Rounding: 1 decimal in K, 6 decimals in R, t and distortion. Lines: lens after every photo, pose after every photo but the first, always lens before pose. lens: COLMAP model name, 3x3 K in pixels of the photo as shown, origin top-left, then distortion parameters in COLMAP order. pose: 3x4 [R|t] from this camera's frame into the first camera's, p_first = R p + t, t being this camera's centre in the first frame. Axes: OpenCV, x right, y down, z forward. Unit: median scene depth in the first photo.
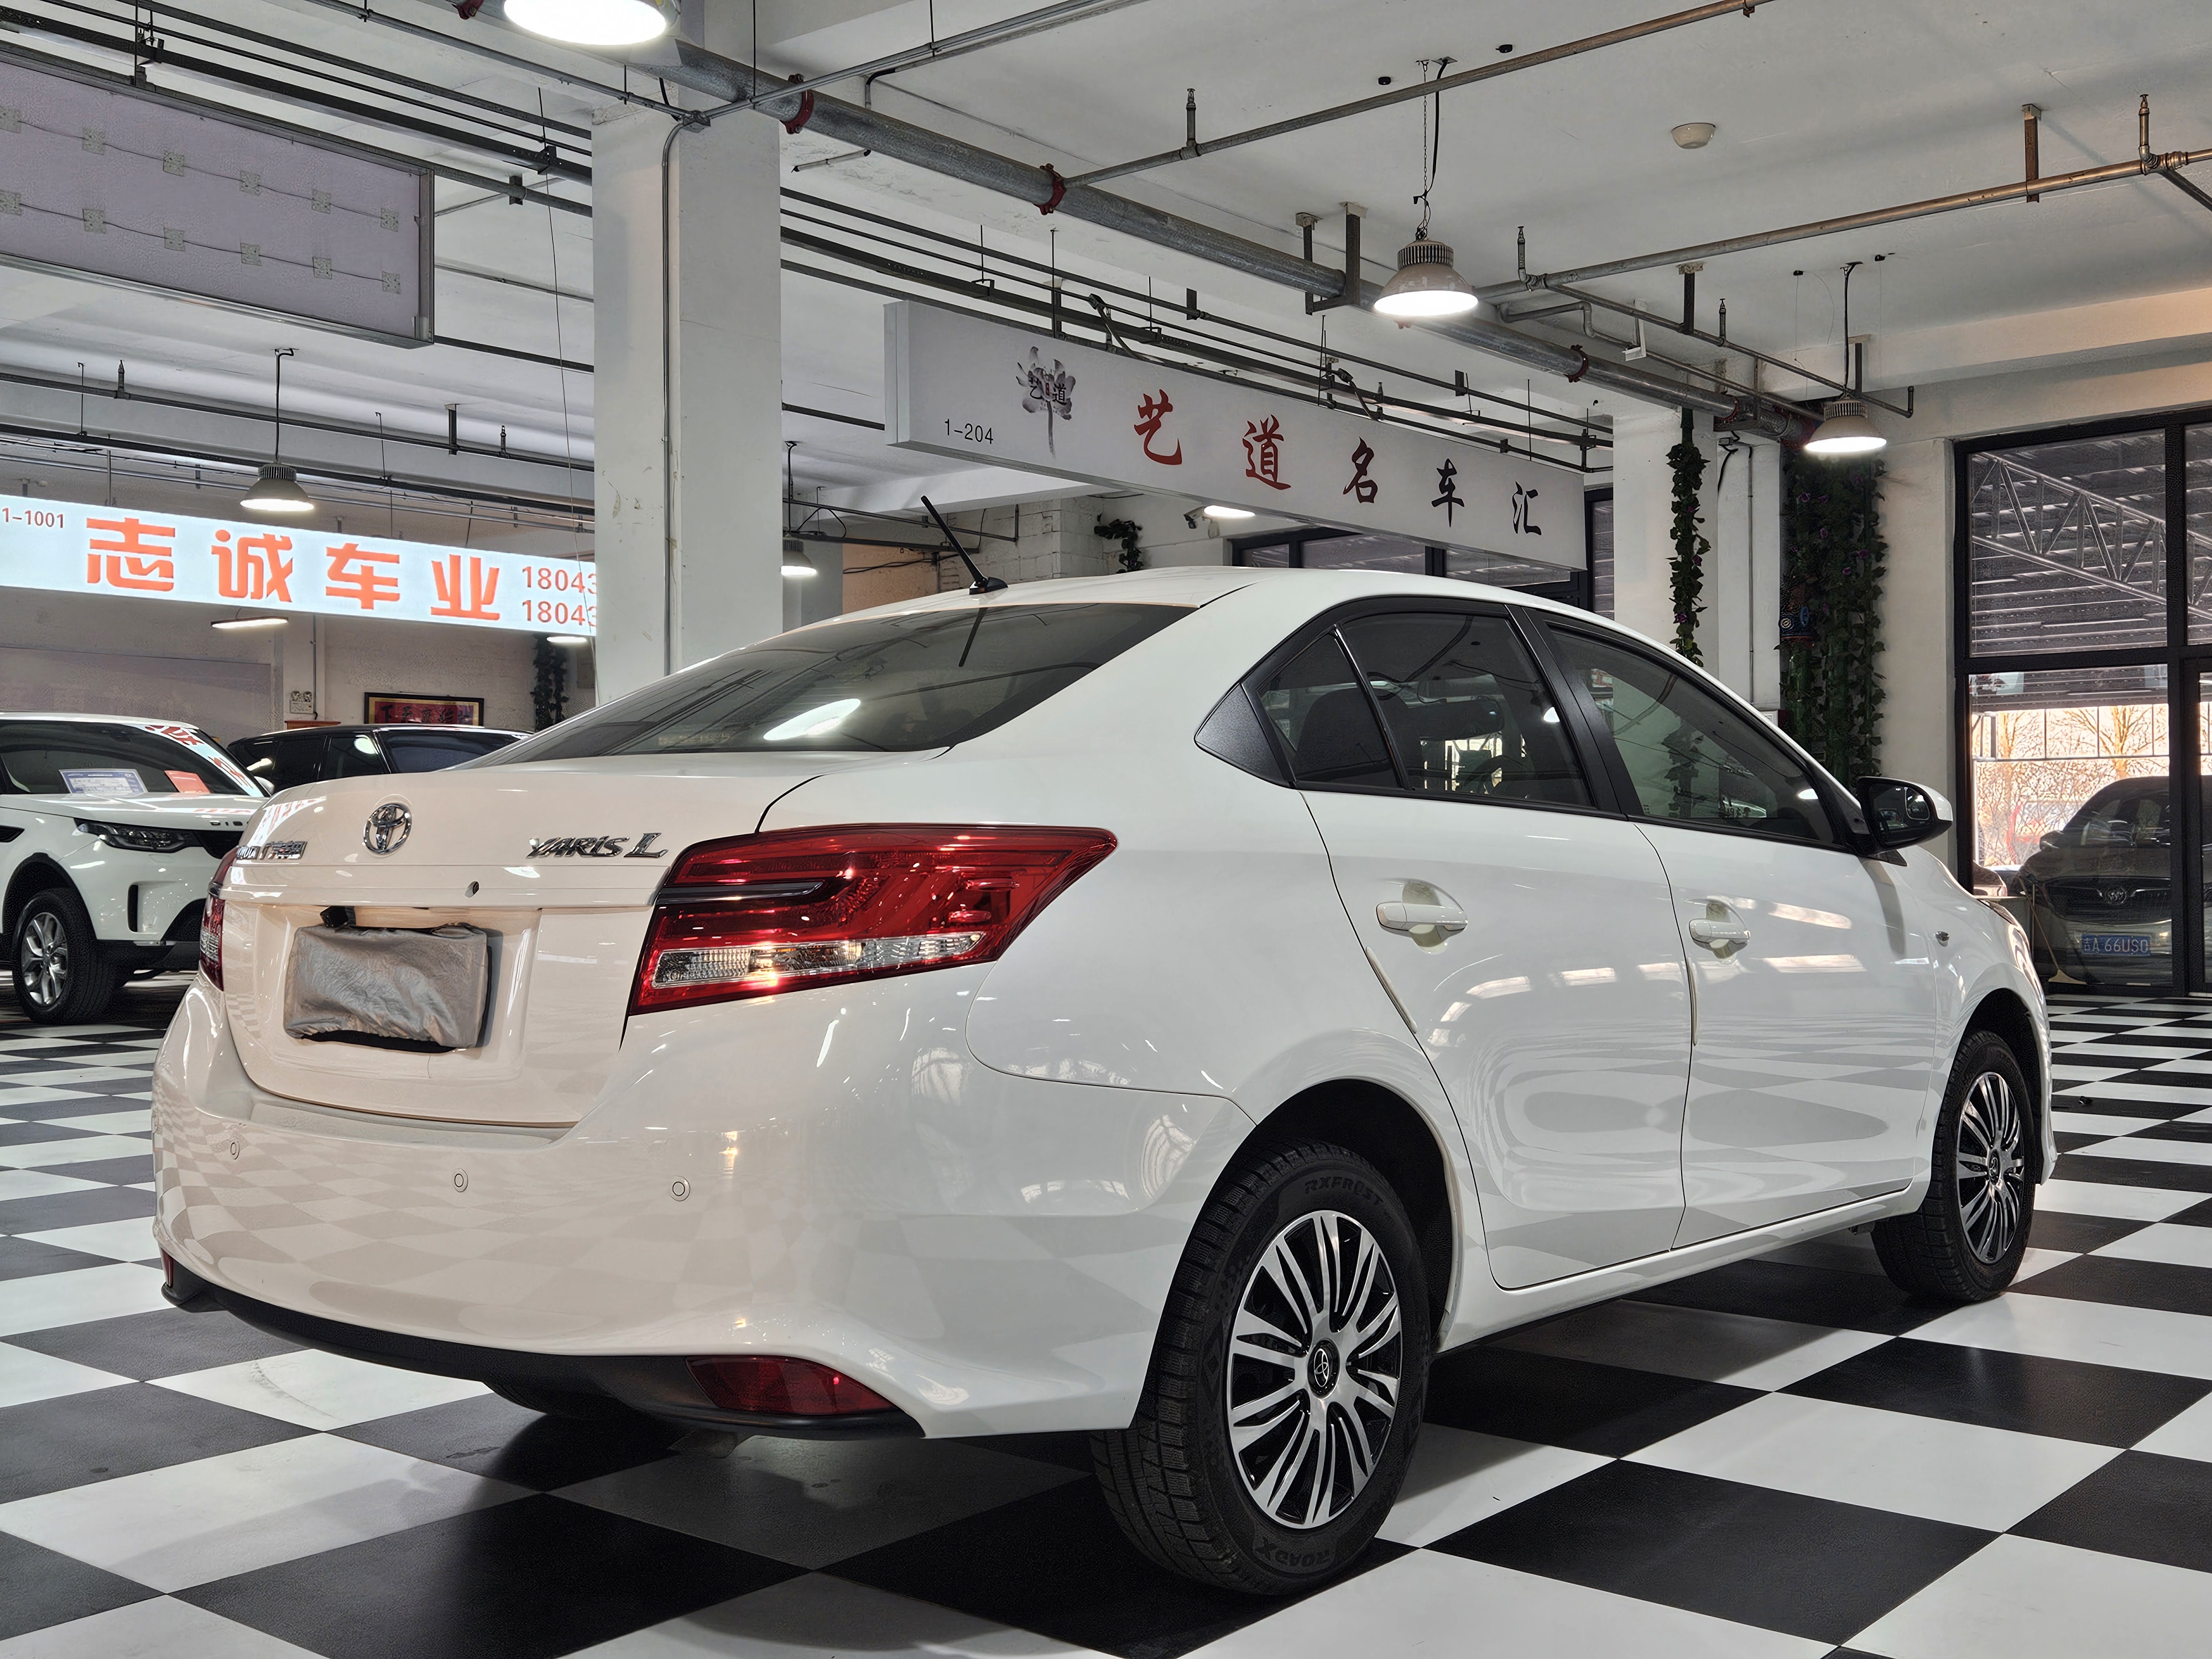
lens RADIAL K [[2311.8, 0, 1106.7], [0, 2311.8, 831.8], [0, 0, 1]] dist [0.073404, 0.000000]
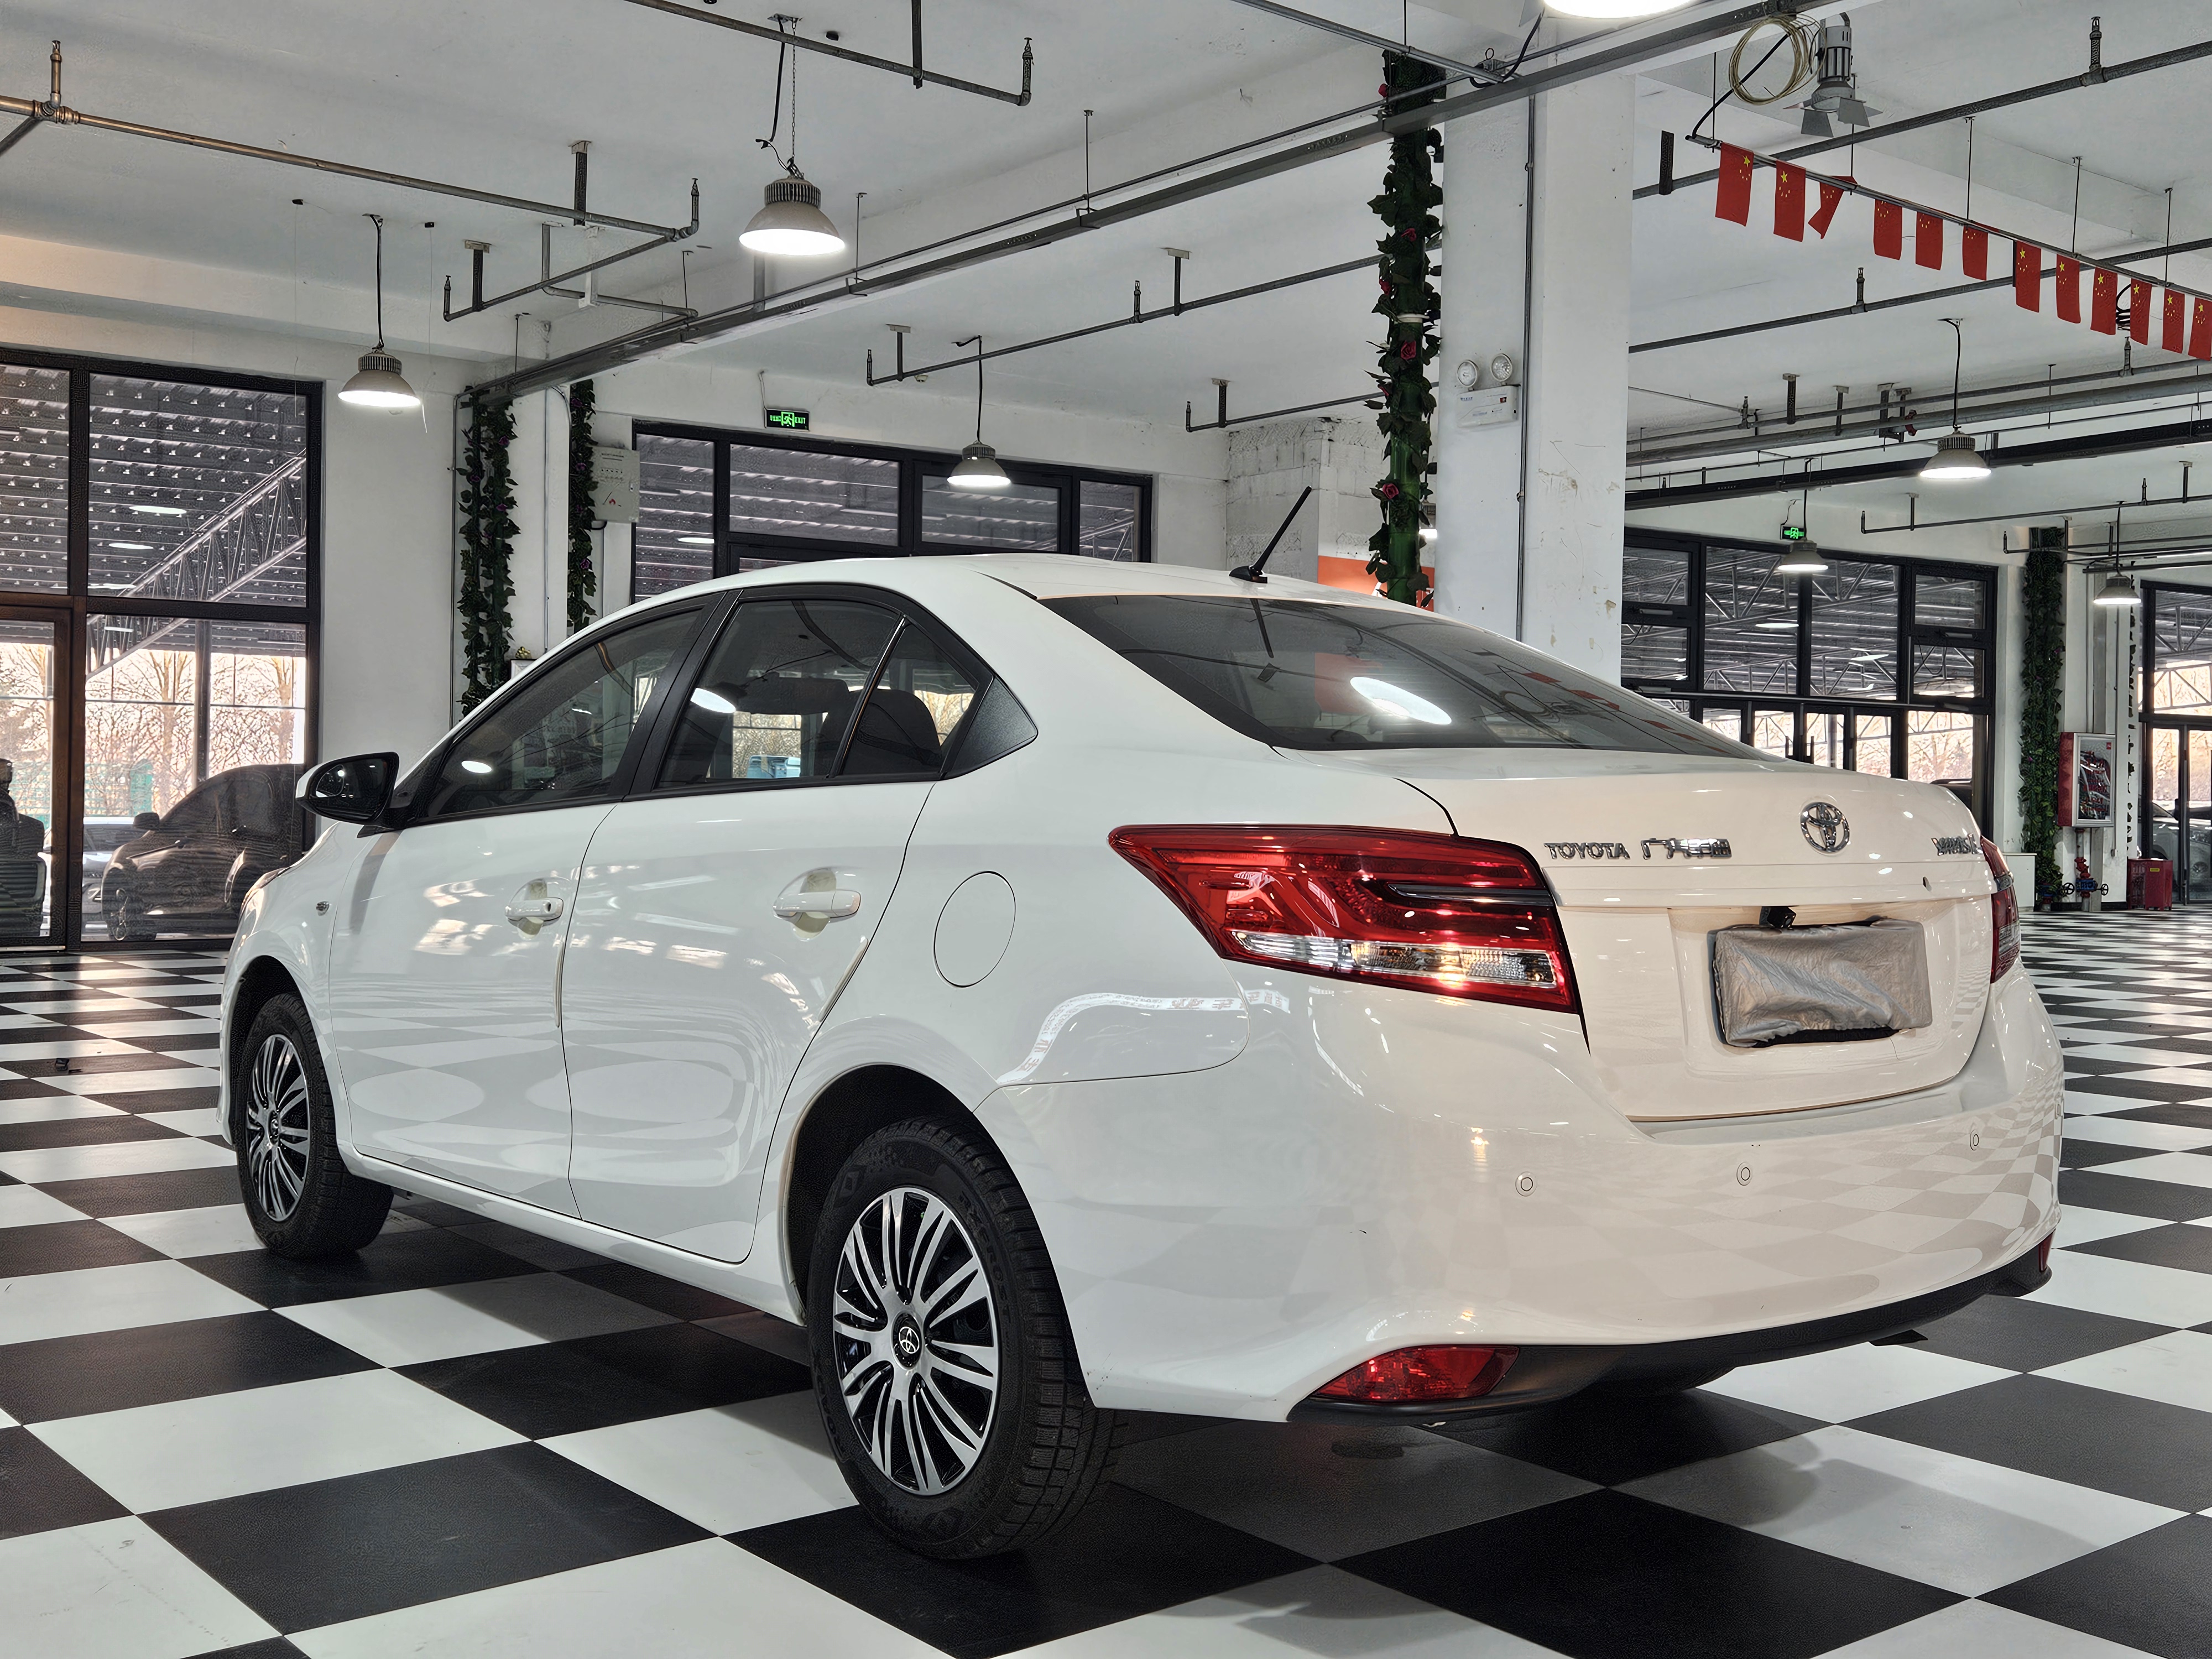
lens RADIAL K [[2311.8, 0, 1150.0], [0, 2311.8, 823.3], [0, 0, 1]] dist [0.073404, 0.000000]
pose [[0.192023, -0.002859, 0.981386, -0.352893], [-0.019682, 0.999783, 0.006763, -0.000955], [-0.981193, -0.020614, 0.191926, 0.284265]]
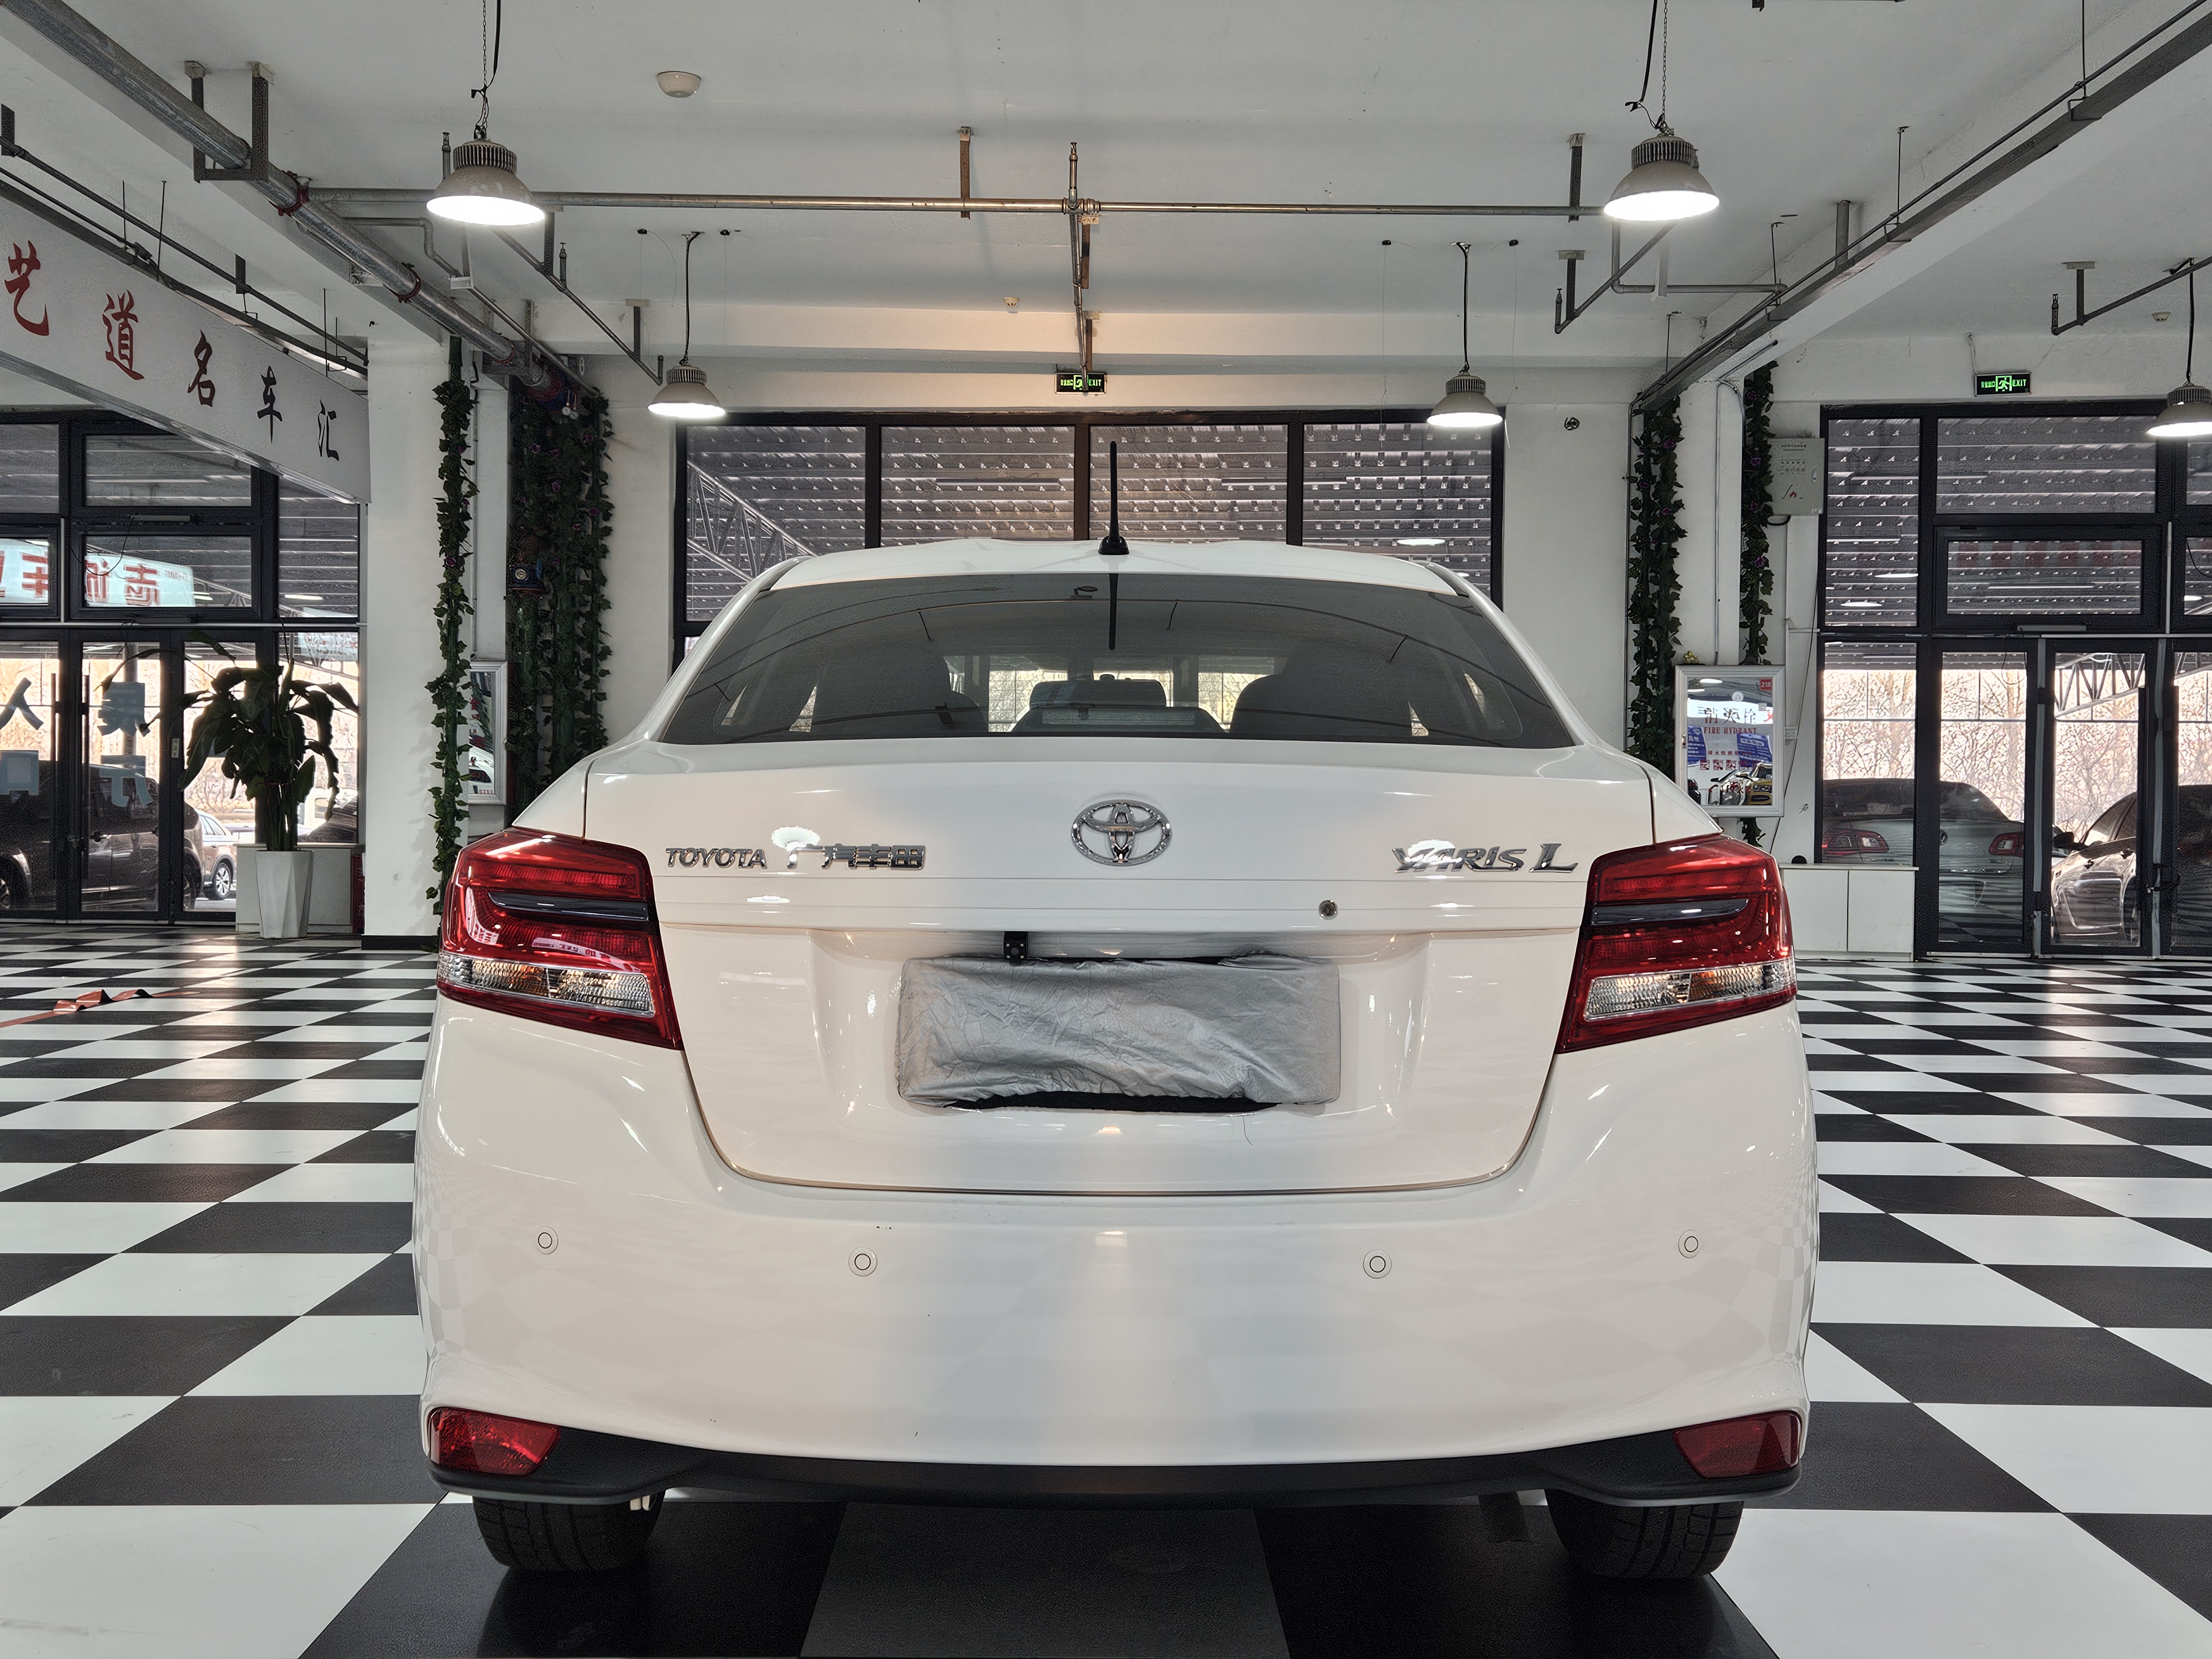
lens RADIAL K [[2311.8, 0, 1109.9], [0, 2311.8, 836.4], [0, 0, 1]] dist [0.073404, 0.000000]
pose [[0.762740, -0.001258, 0.646704, -0.212047], [-0.016497, 0.999635, 0.021401, -0.004272], [-0.646494, -0.026992, 0.762441, 0.106488]]
